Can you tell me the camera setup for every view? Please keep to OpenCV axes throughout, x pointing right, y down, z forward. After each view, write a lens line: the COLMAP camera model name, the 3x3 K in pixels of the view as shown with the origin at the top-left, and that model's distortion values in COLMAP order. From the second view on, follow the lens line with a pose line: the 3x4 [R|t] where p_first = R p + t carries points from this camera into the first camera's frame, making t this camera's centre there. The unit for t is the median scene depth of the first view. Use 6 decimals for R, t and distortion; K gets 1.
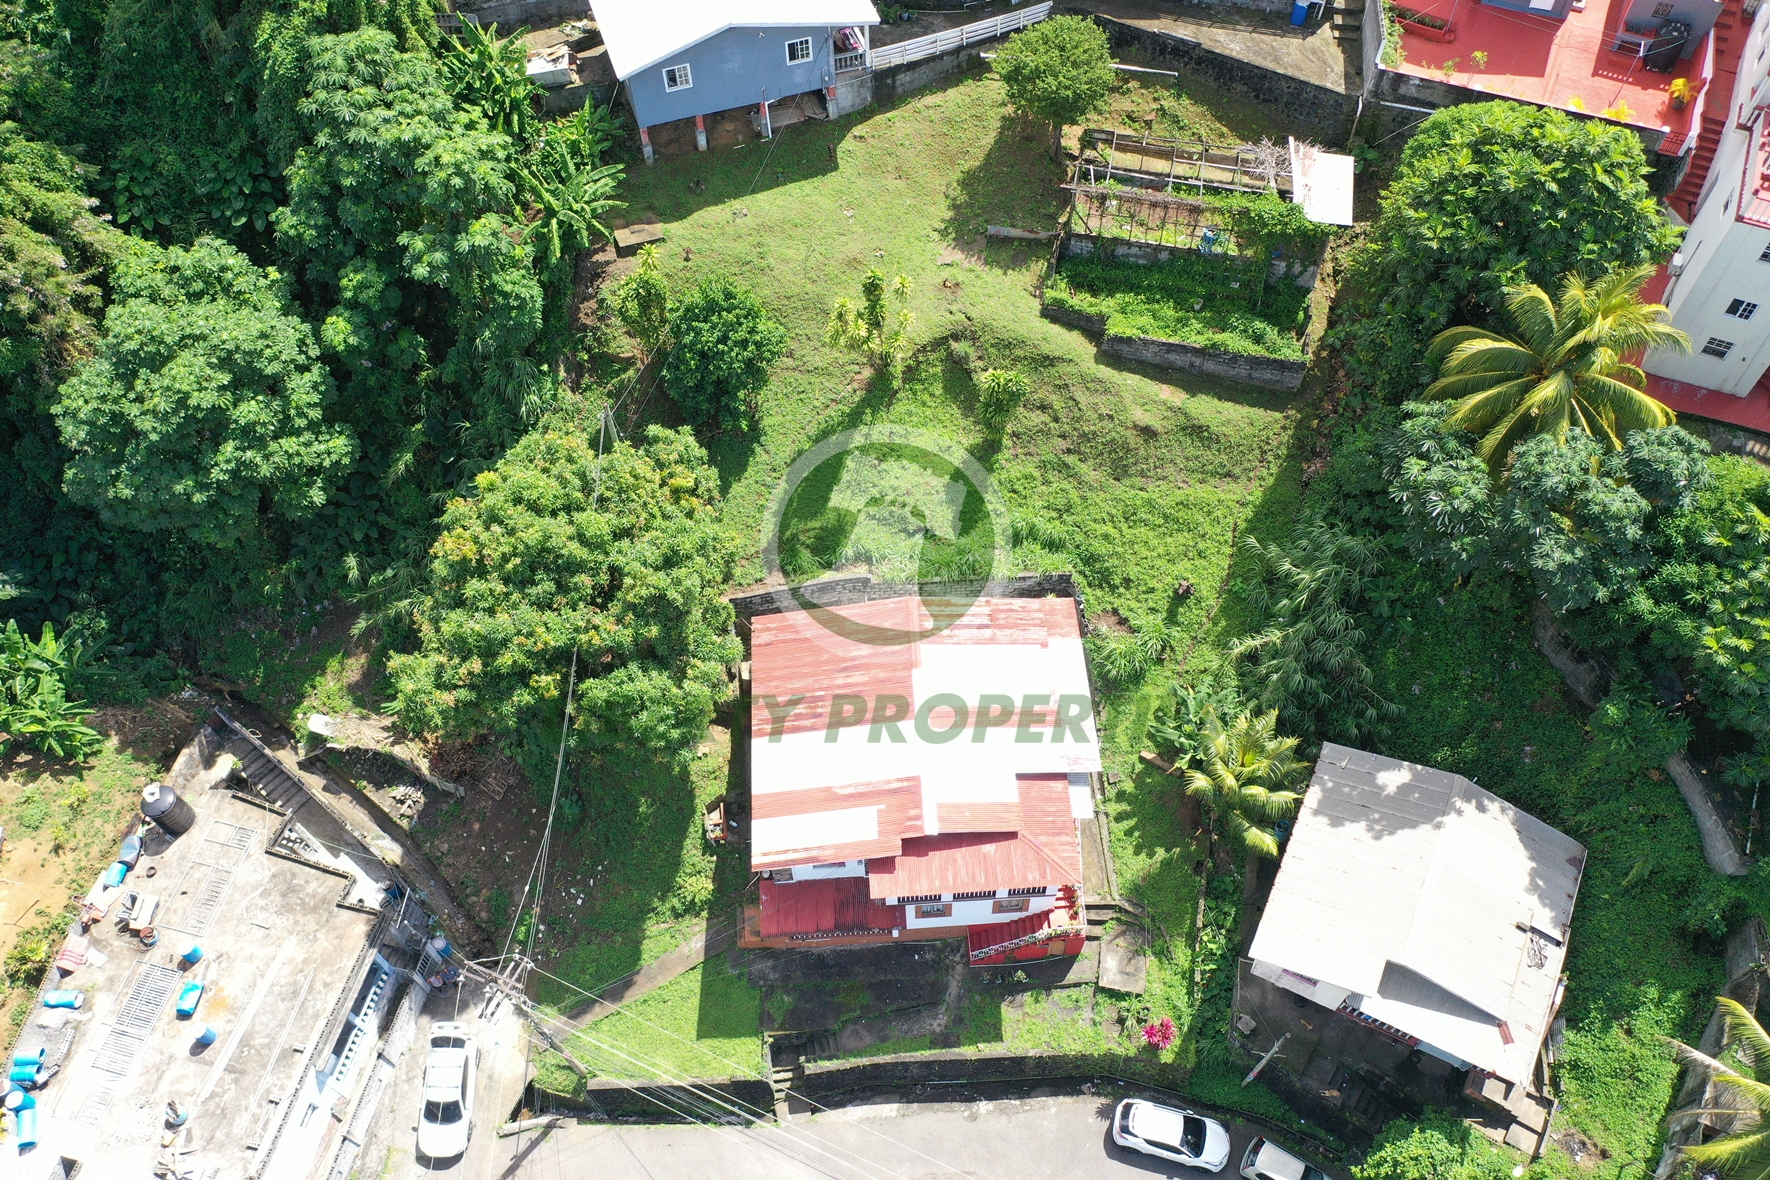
lens RADIAL K [[1396.9, 0, 885.0], [0, 1396.9, 590.0], [0, 0, 1]] dist [0.003253, -0.002027]
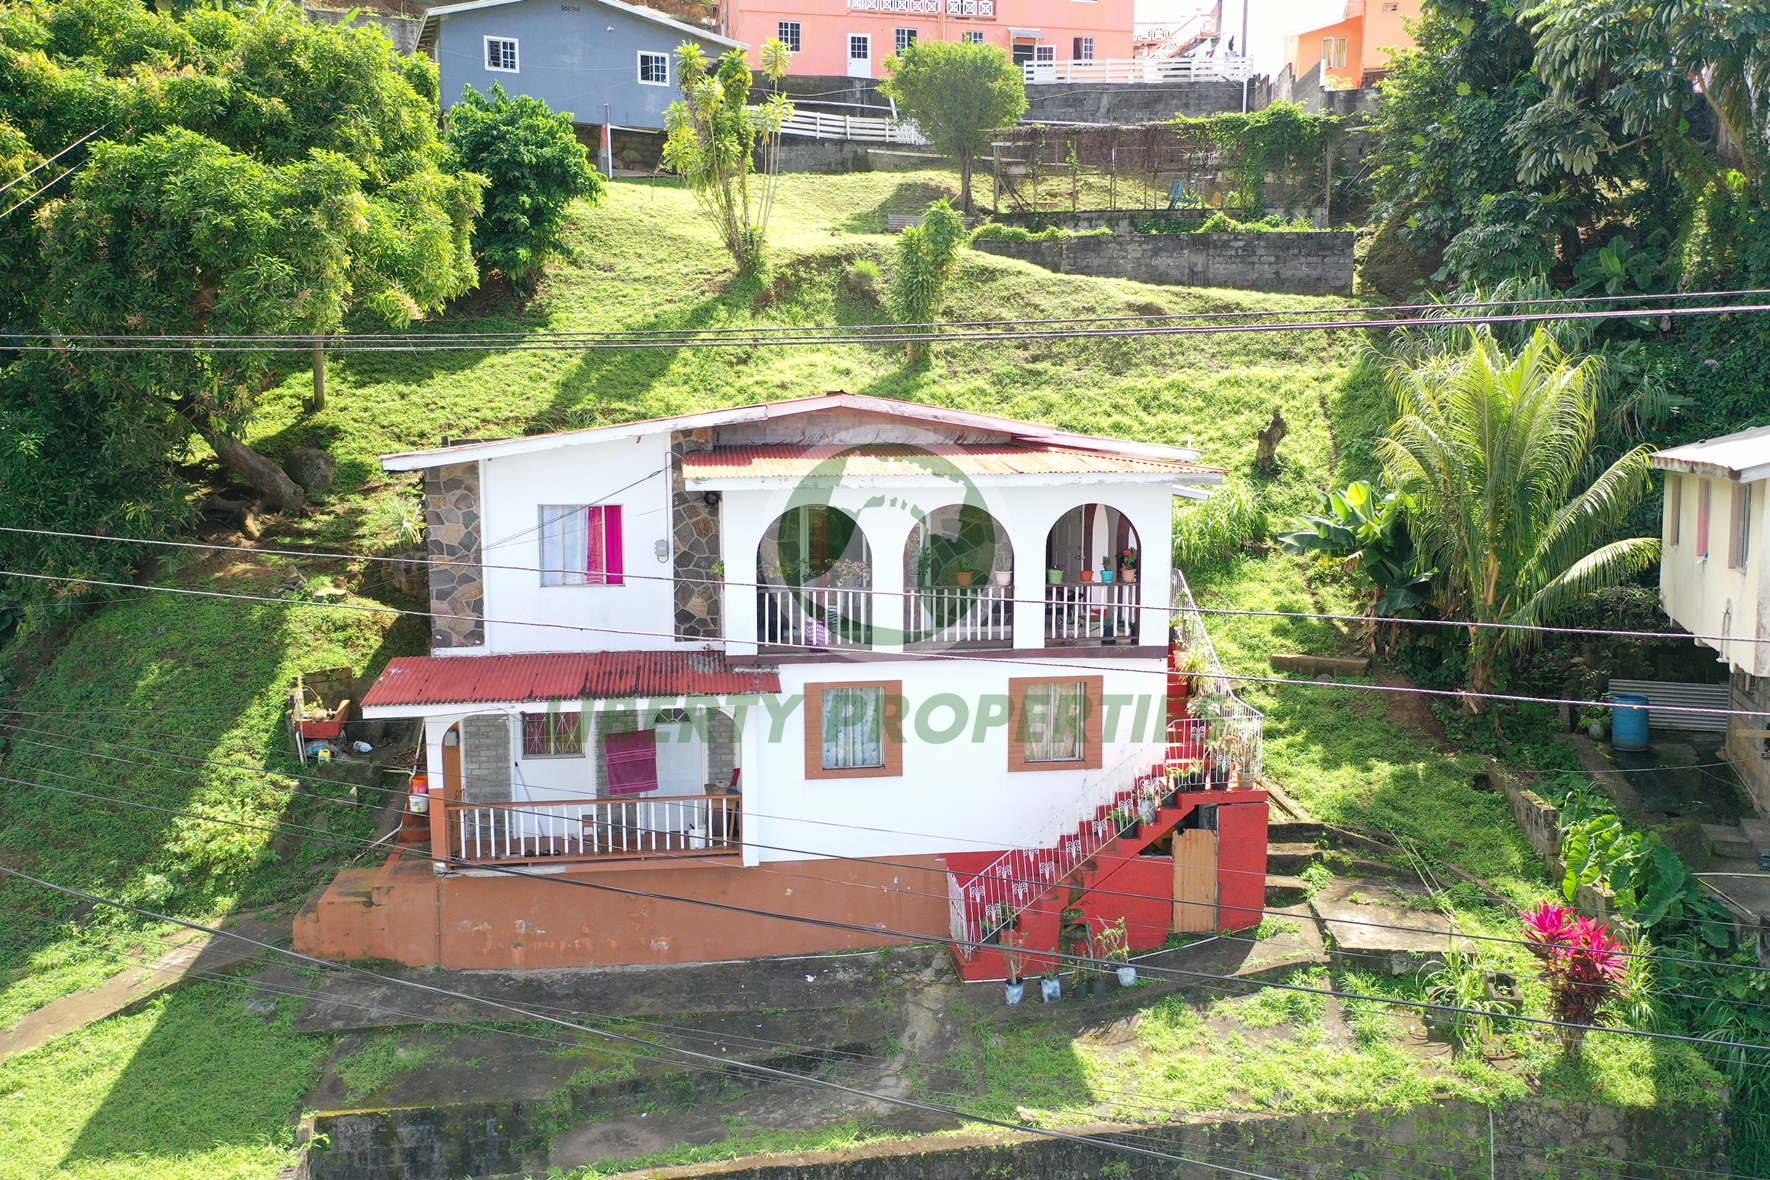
lens RADIAL K [[1396.9, 0, 885.0], [0, 1396.9, 590.0], [0, 0, 1]] dist [0.003253, -0.002027]
pose [[0.996588, 0.008879, 0.082059, 0.012299], [0.057914, 0.633152, -0.771858, 0.506494], [-0.058809, 0.773976, 0.630478, 0.750520]]
